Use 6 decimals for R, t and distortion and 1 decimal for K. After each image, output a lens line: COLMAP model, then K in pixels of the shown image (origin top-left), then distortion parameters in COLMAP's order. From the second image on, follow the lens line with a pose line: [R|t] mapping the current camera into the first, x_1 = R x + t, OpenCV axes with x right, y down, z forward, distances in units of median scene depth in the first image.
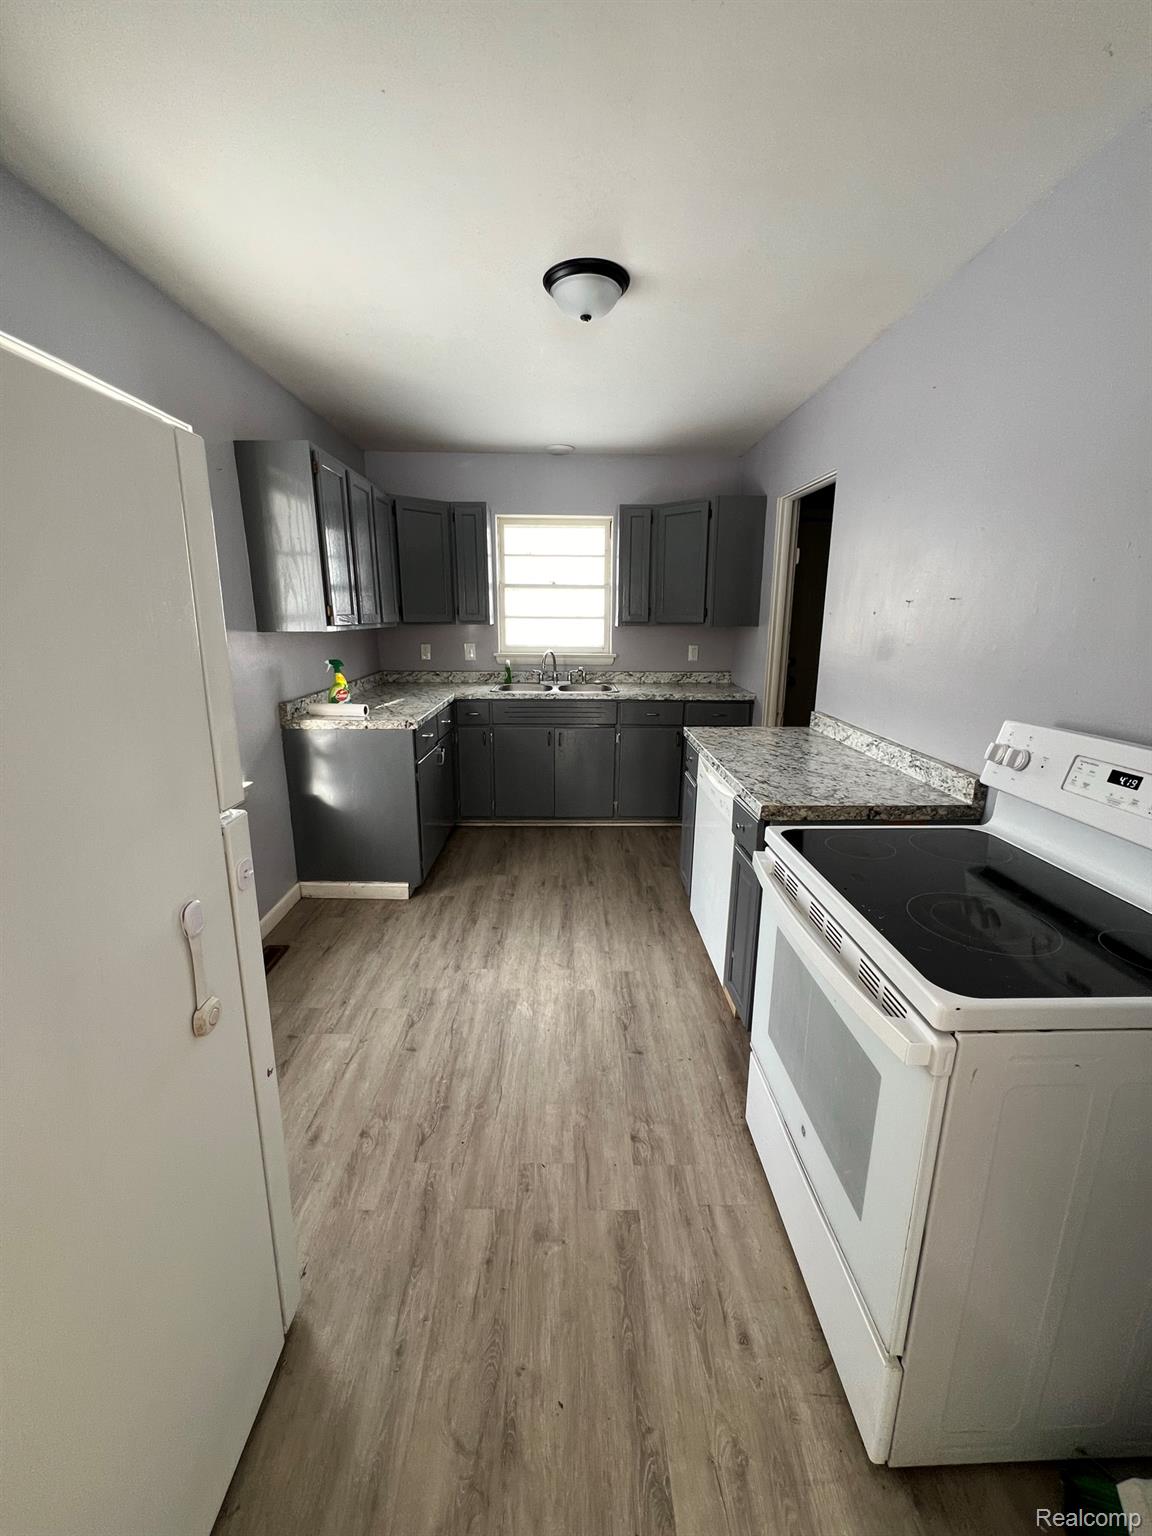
lens RADIAL K [[614.0, 0, 577.7], [0, 614.0, 764.0], [0, 0, 1]] dist [-0.001622, 0.000094]
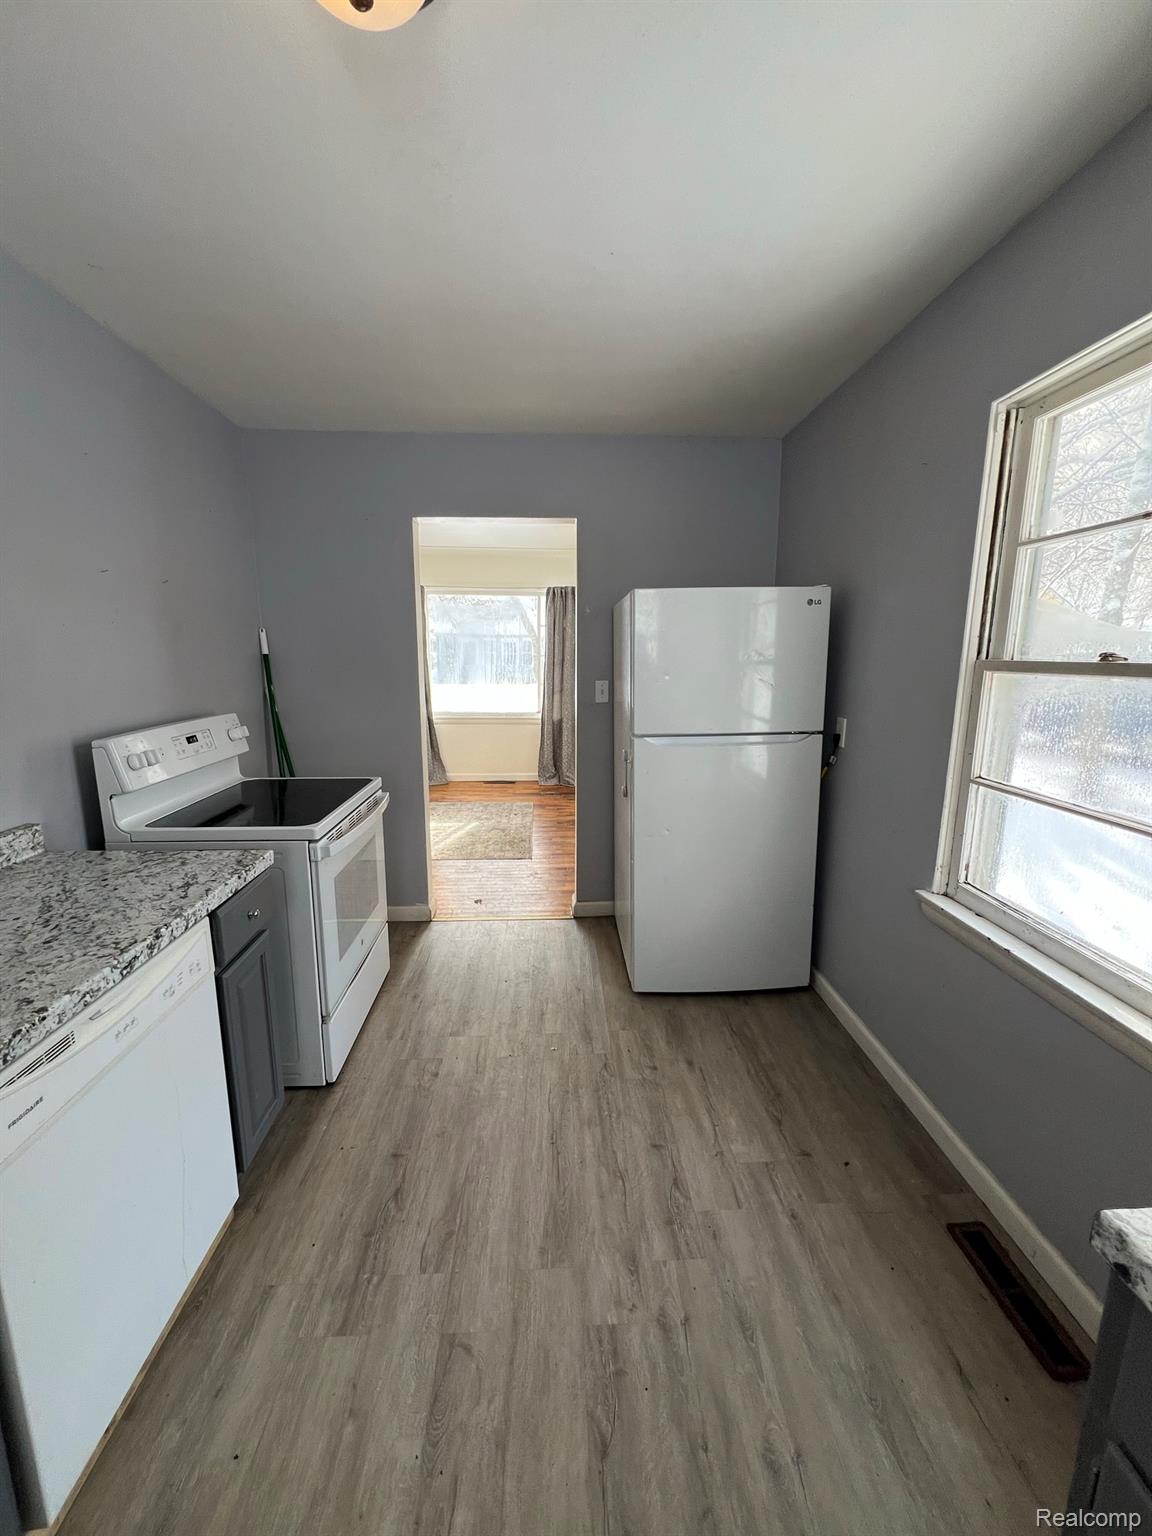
lens RADIAL K [[614.0, 0, 576.2], [0, 614.0, 762.5], [0, 0, 1]] dist [-0.001622, 0.000094]
pose [[-0.999570, -0.004941, -0.028913, -0.085379], [-0.016240, 0.914073, 0.405224, -0.263334], [0.024427, 0.405519, -0.913760, 1.060926]]
